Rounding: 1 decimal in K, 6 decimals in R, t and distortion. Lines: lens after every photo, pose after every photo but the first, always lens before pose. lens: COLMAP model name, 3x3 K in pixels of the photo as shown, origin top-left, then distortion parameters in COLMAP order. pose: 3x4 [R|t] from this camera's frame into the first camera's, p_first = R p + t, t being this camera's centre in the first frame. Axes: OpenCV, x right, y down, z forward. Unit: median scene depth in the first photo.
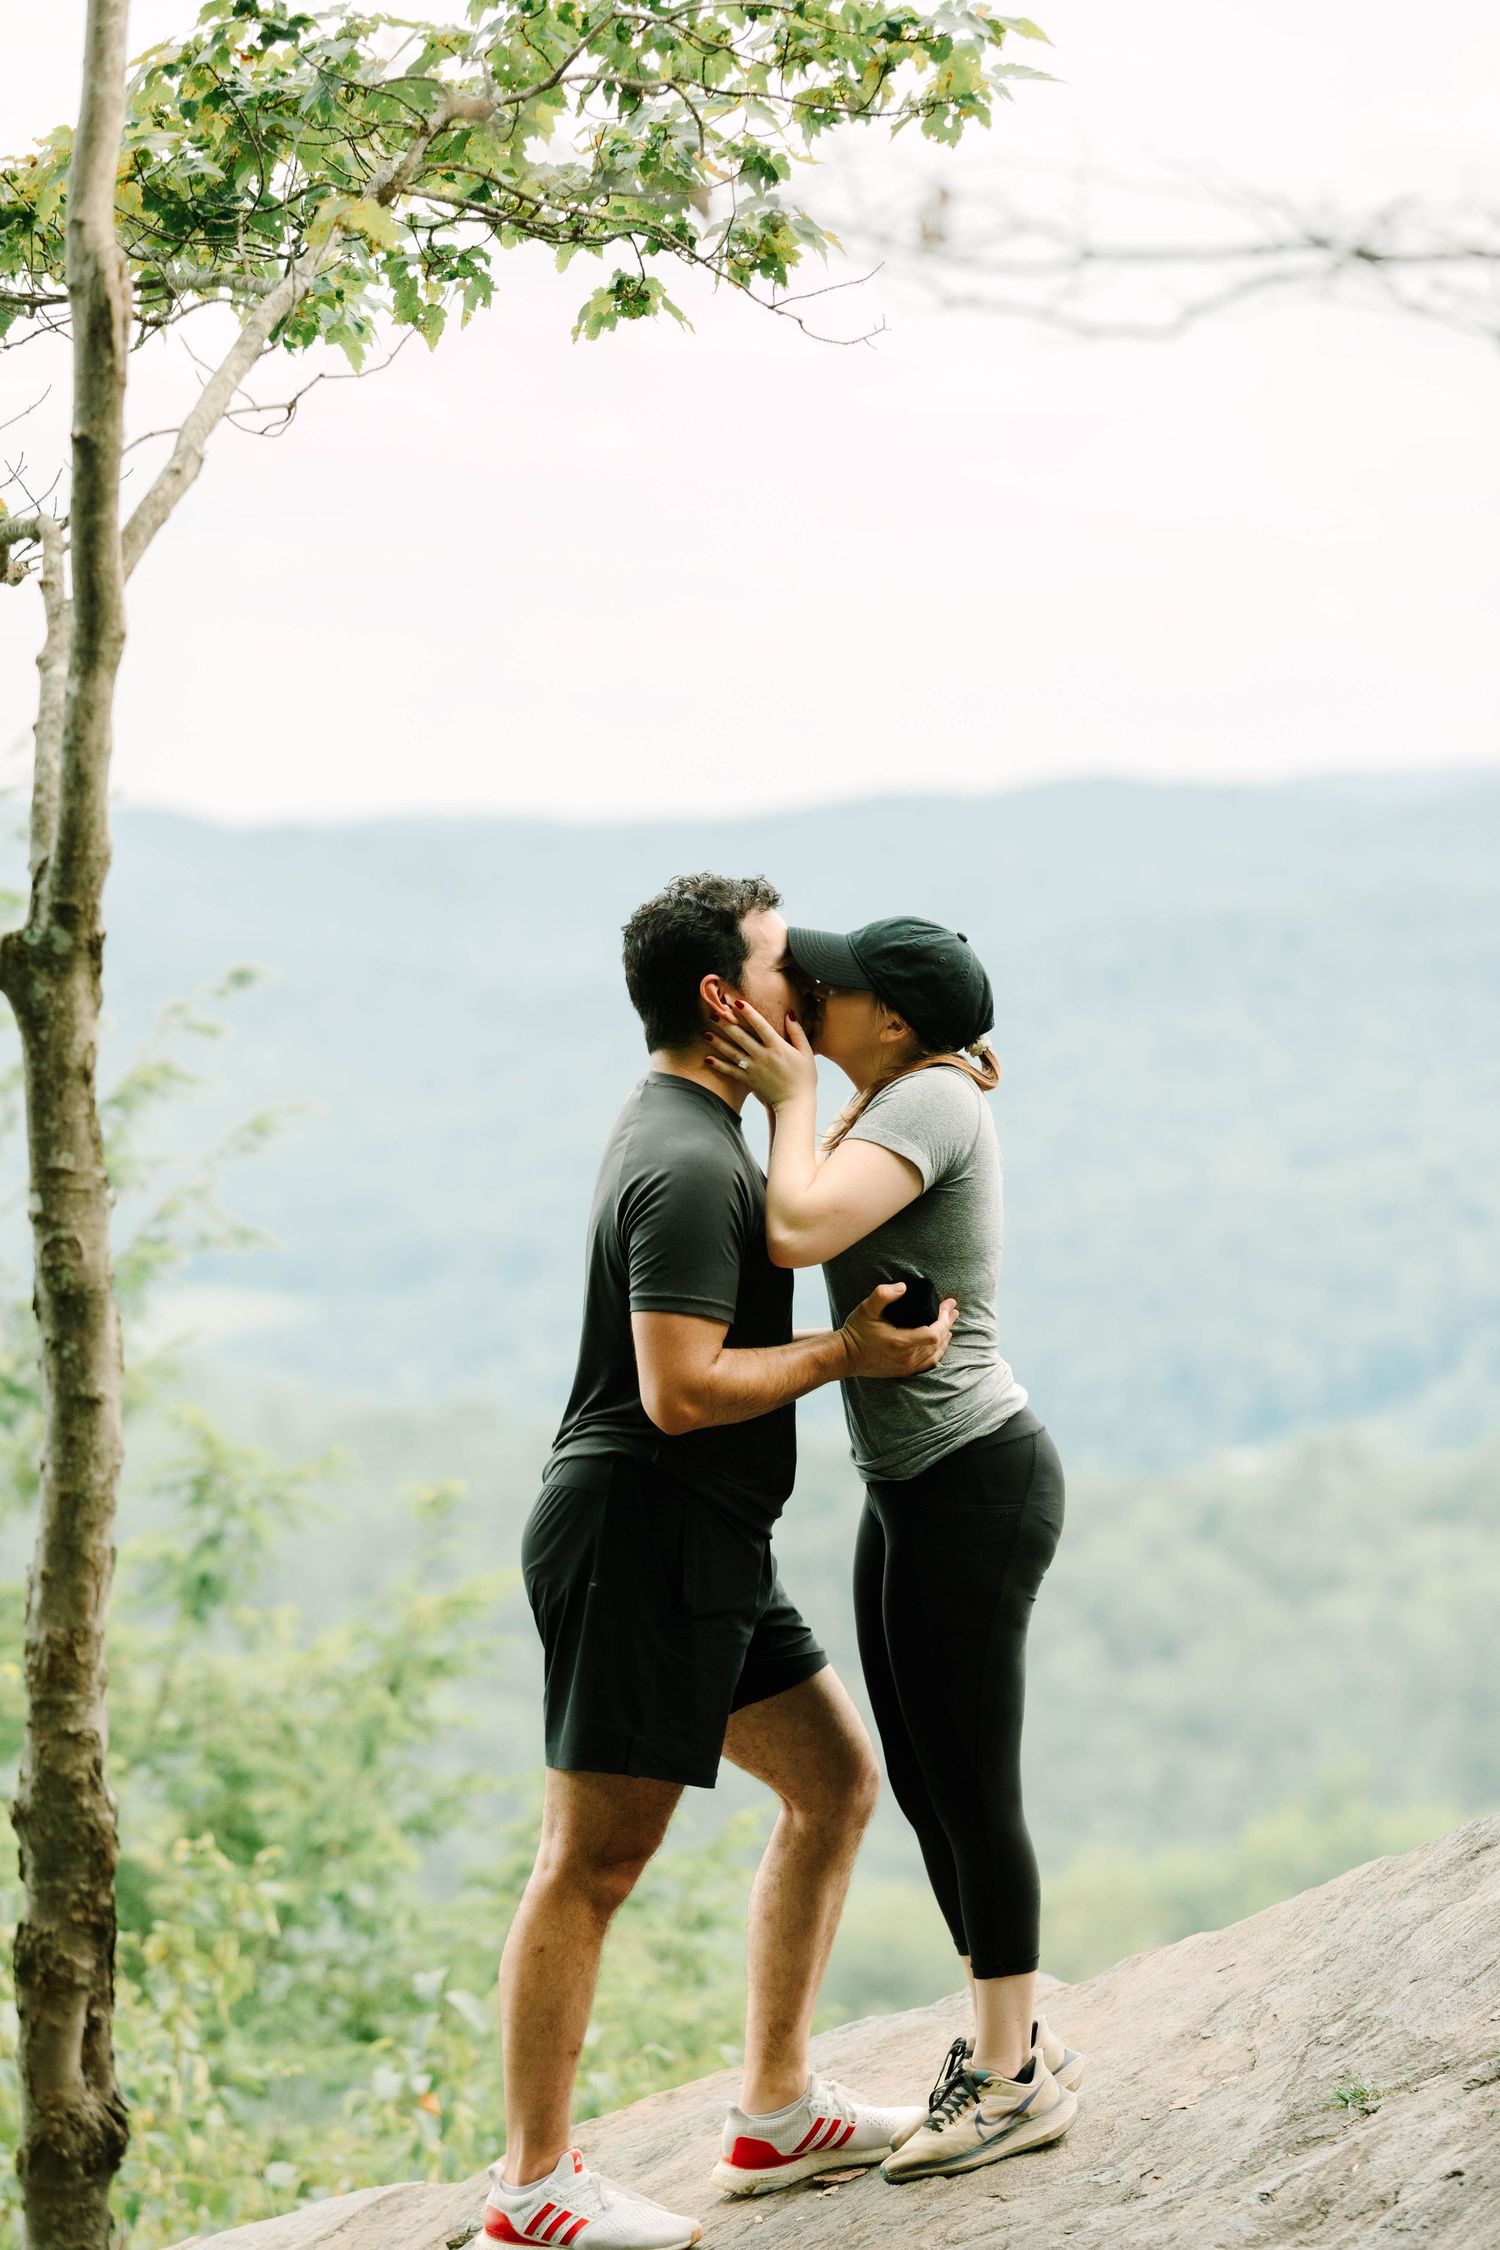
lens RADIAL K [[9831.6, 0, 855.8], [0, 9831.6, 1066.9], [0, 0, 1]] dist [-0.107033, 0.000000]
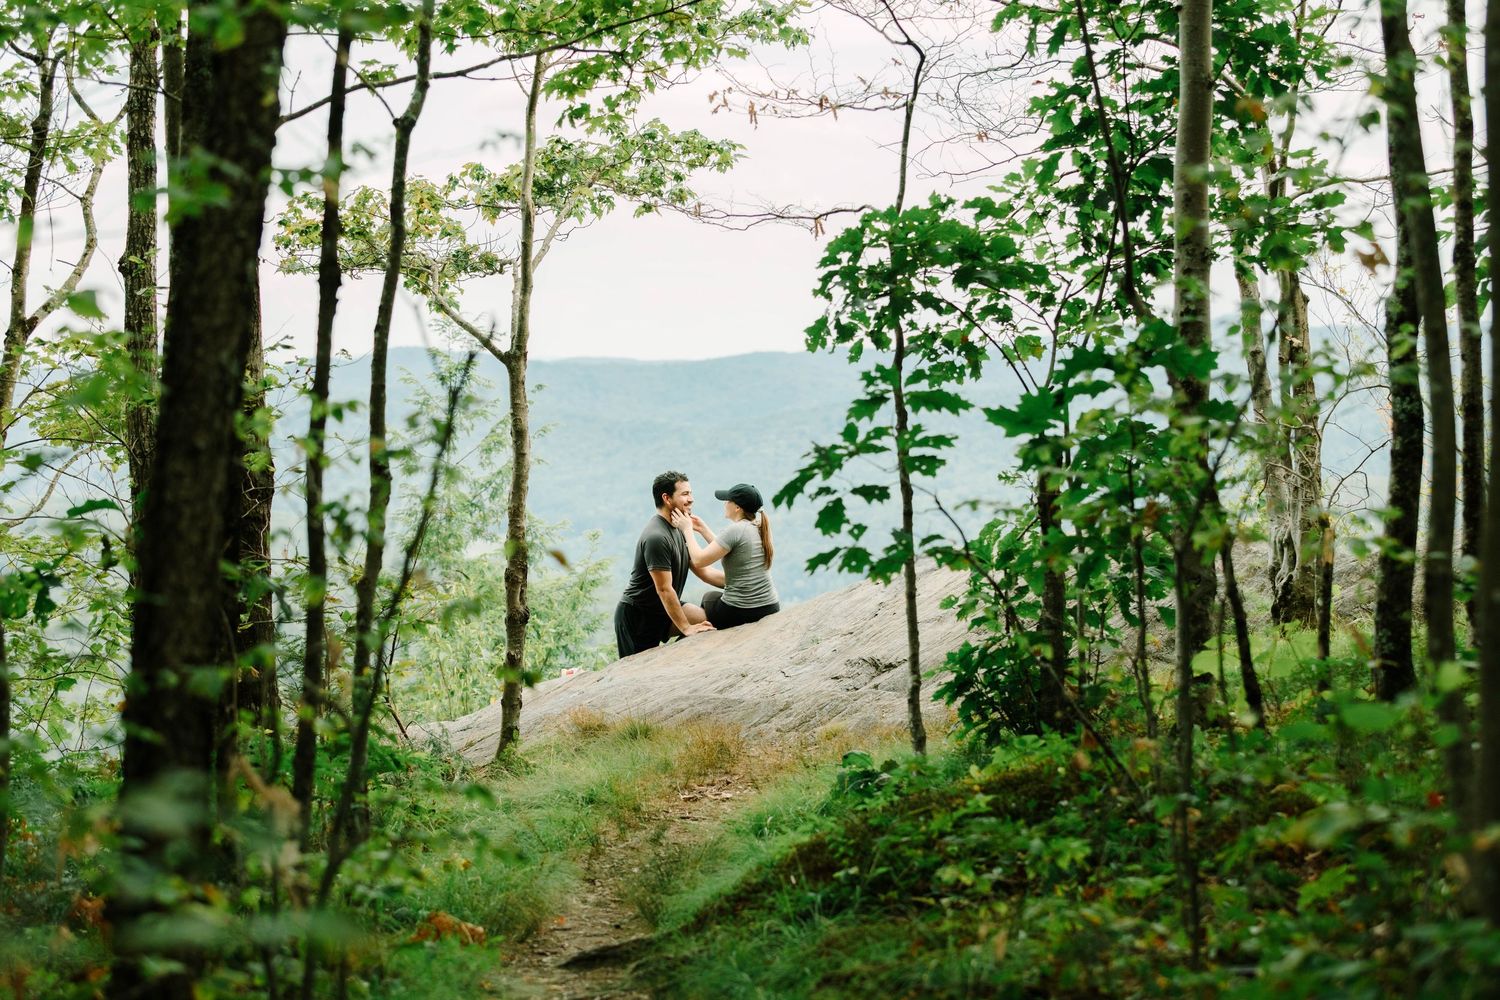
lens RADIAL K [[3819.0, 0, 760.9], [0, 3819.0, 502.0], [0, 0, 1]] dist [-0.078297, 0.000000]
pose [[0.999921, 0.012036, 0.003756, 0.021156], [-0.012065, 0.999897, 0.007773, 0.034345], [-0.003662, -0.007817, 0.999963, -0.636808]]
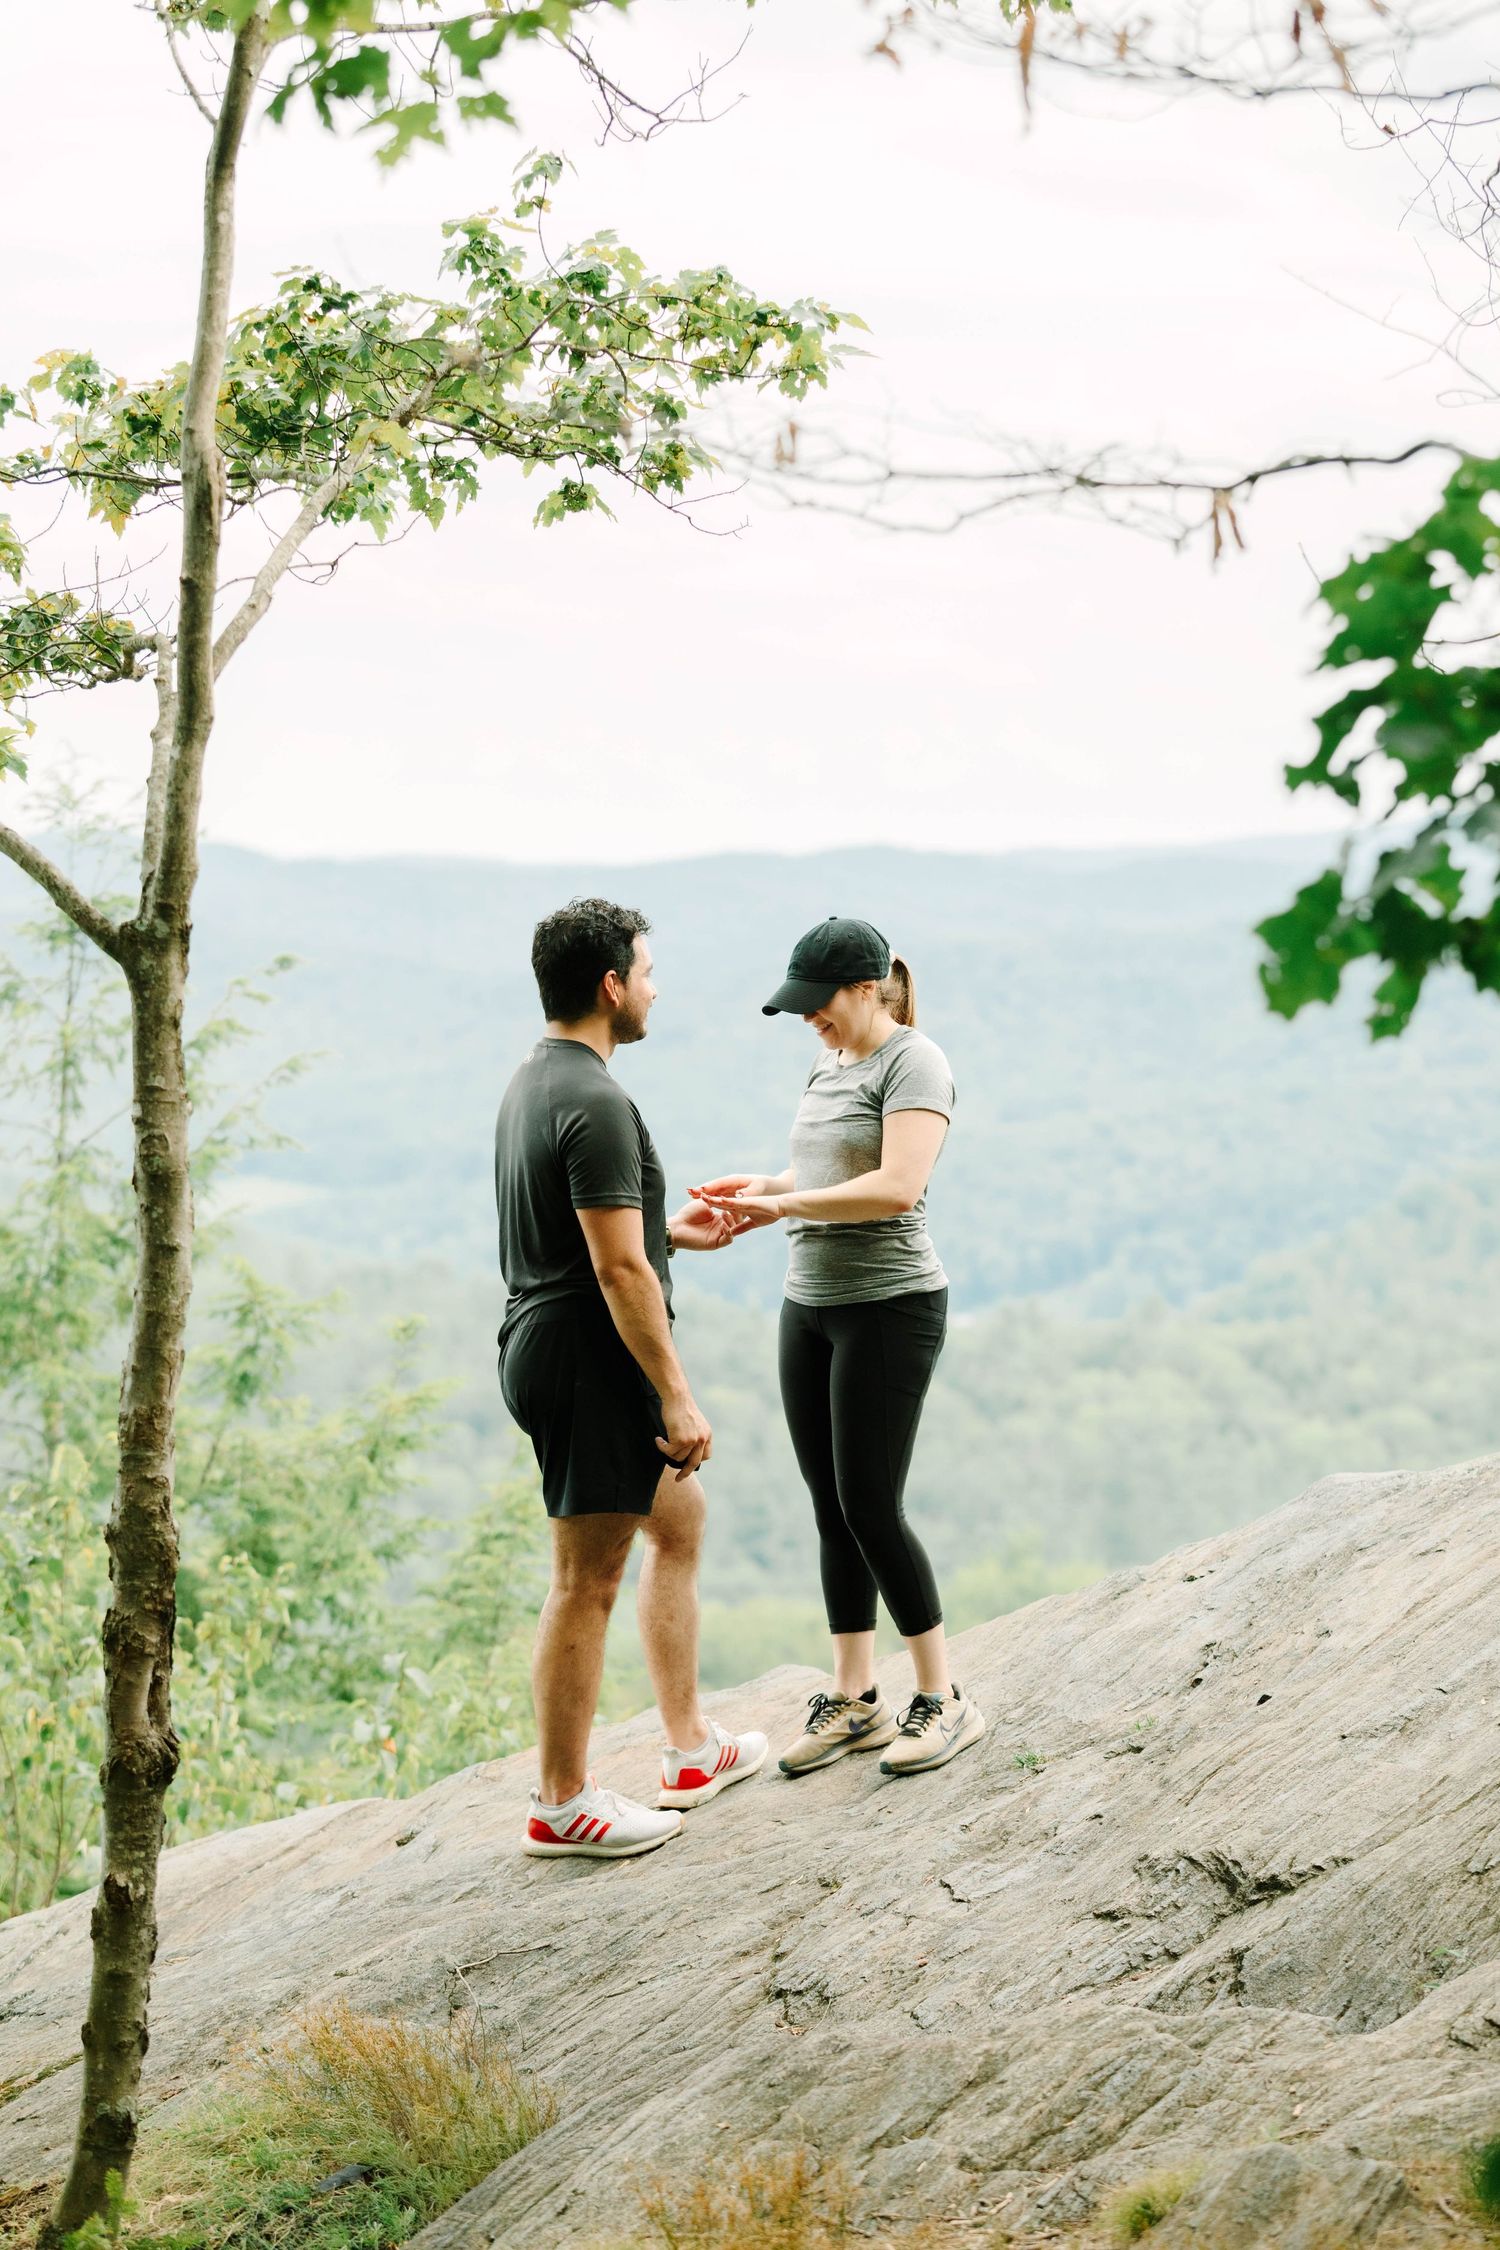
lens RADIAL K [[6579.2, 0, 844.1], [0, 6579.2, 1131.8], [0, 0, 1]] dist [0.041003, 0.000000]
pose [[0.999096, 0.035468, 0.023437, -0.002427], [-0.035742, 0.999296, 0.011382, 0.002193], [-0.023017, -0.012209, 0.999661, 0.031982]]
